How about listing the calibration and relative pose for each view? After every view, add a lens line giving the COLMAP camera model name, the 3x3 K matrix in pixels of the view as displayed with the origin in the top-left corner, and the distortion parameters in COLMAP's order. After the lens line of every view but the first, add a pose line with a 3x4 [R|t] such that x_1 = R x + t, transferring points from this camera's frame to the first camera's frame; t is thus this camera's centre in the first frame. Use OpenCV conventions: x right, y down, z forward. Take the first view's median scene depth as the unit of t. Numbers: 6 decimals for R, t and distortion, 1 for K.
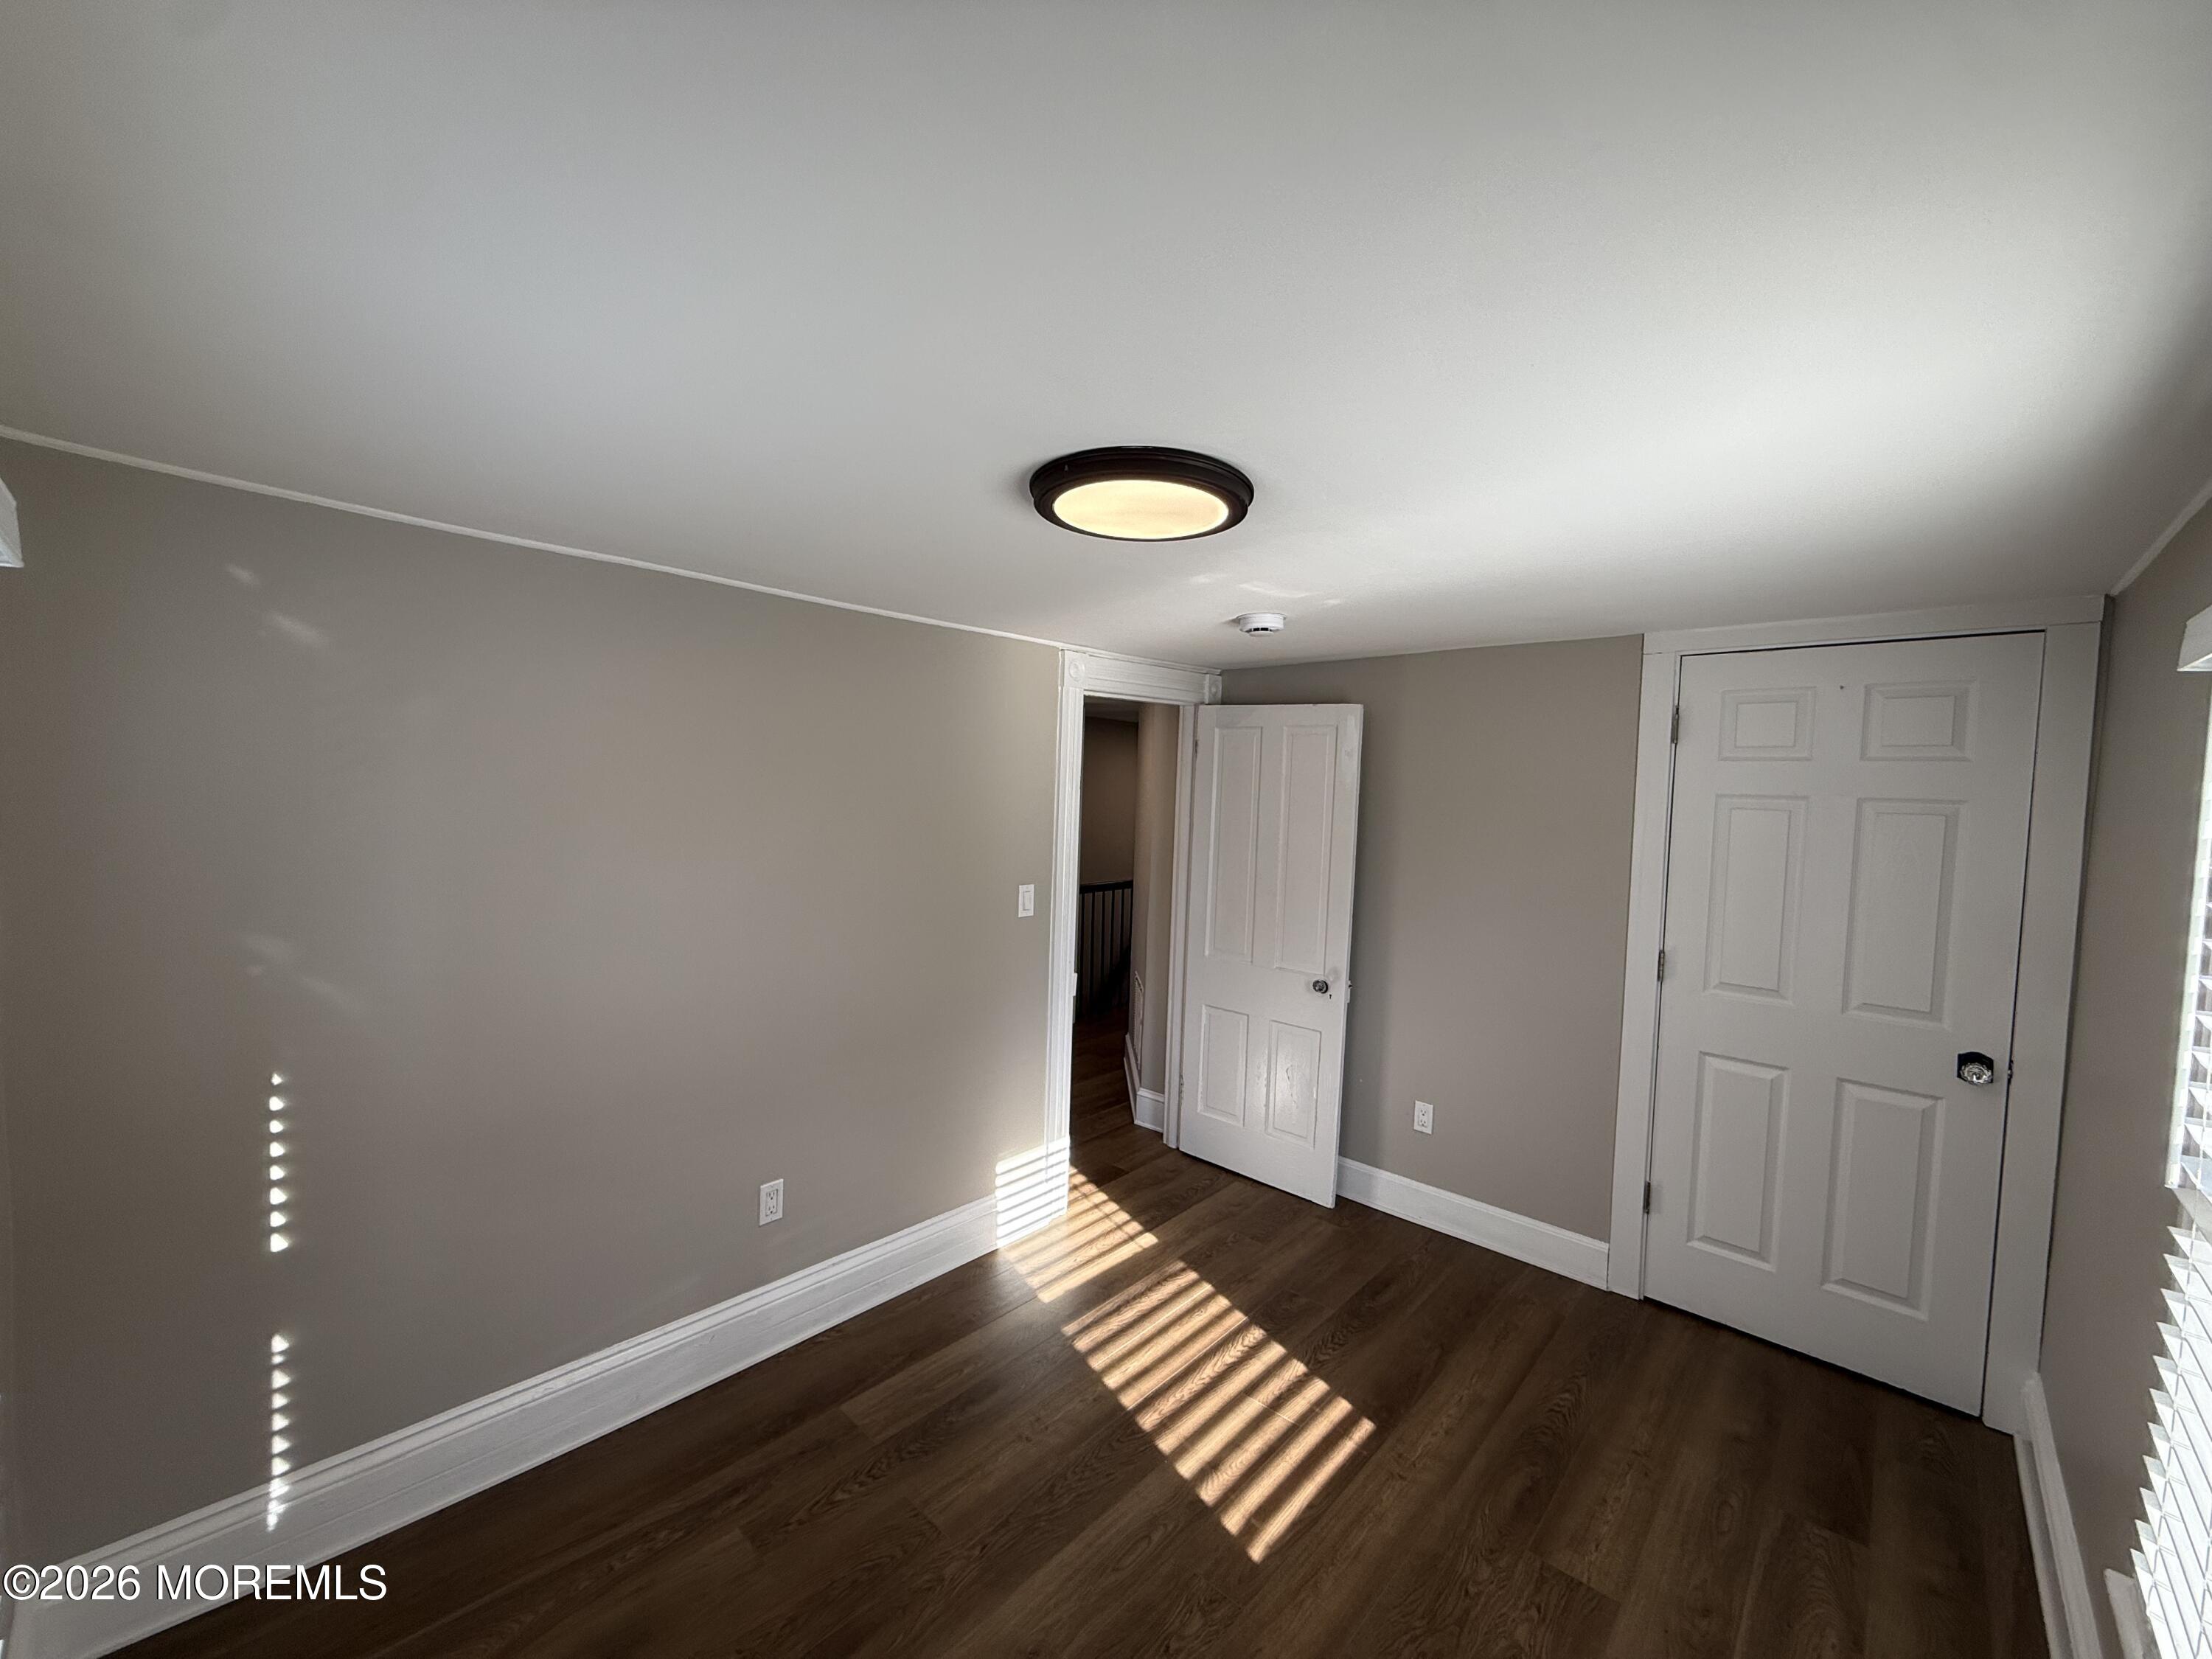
lens RADIAL K [[876.9, 0, 1097.9], [0, 876.9, 831.9], [0, 0, 1]] dist [-0.000254, 0.000020]
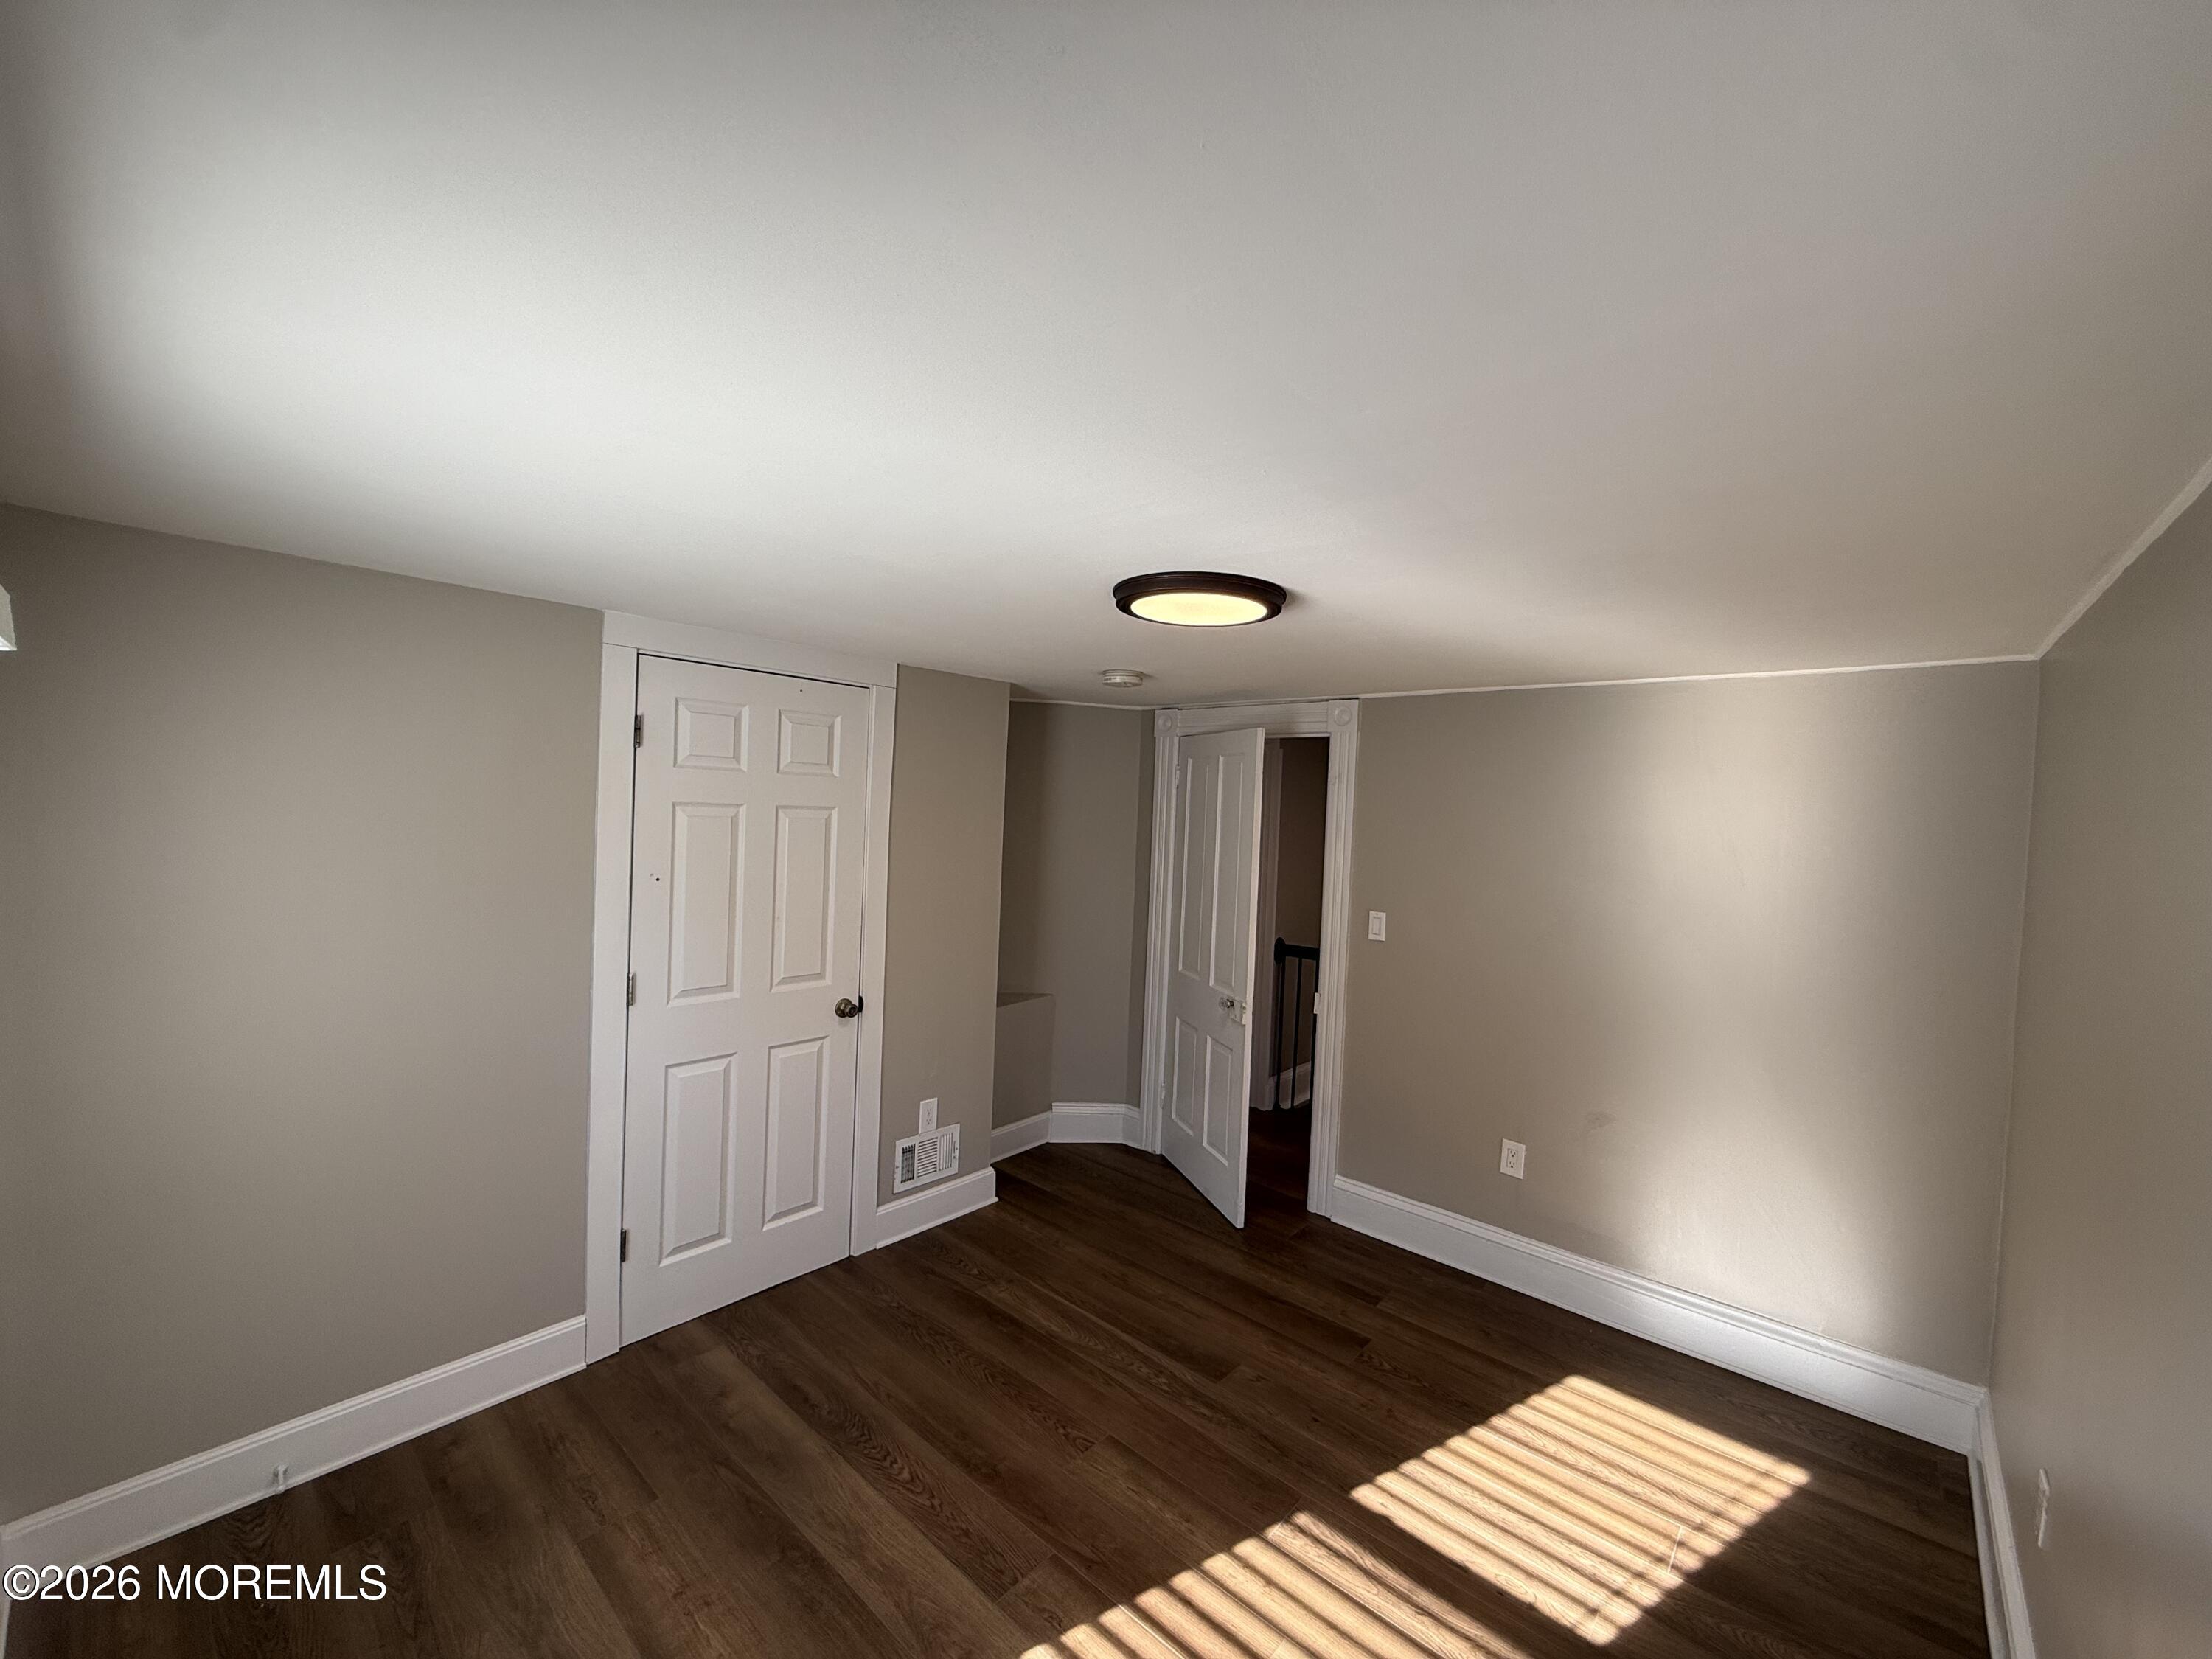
lens RADIAL K [[876.9, 0, 1097.9], [0, 876.9, 831.9], [0, 0, 1]] dist [-0.000254, 0.000020]
pose [[0.090237, -0.046896, 0.994816, -0.267583], [0.034372, 0.998442, 0.043949, -0.041351], [-0.995327, 0.030228, 0.091709, 0.475994]]
